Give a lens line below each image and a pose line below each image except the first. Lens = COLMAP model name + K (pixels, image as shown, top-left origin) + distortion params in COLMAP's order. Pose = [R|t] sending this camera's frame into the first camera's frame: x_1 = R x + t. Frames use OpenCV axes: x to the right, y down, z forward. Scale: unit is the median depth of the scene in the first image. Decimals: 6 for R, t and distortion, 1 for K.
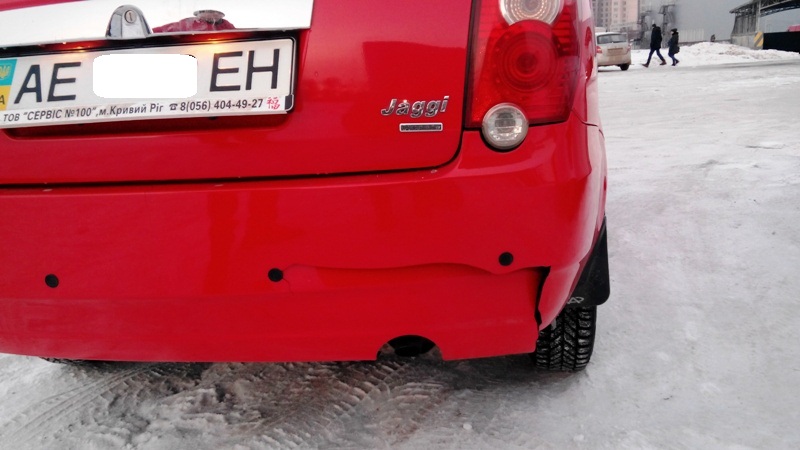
lens RADIAL K [[693.4, 0, 404.0], [0, 693.4, 226.4], [0, 0, 1]] dist [0.150635, -0.281503]
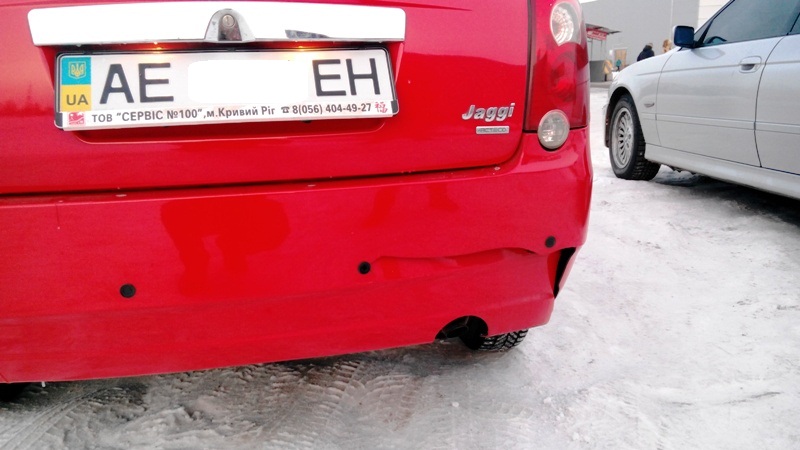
lens RADIAL K [[693.4, 0, 404.0], [0, 693.4, 226.4], [0, 0, 1]] dist [0.150635, -0.281503]
pose [[0.935284, -0.042852, 0.351294, -0.513879], [0.053825, 0.998318, -0.021525, 0.033587], [-0.349781, 0.039040, 0.936018, -0.025853]]
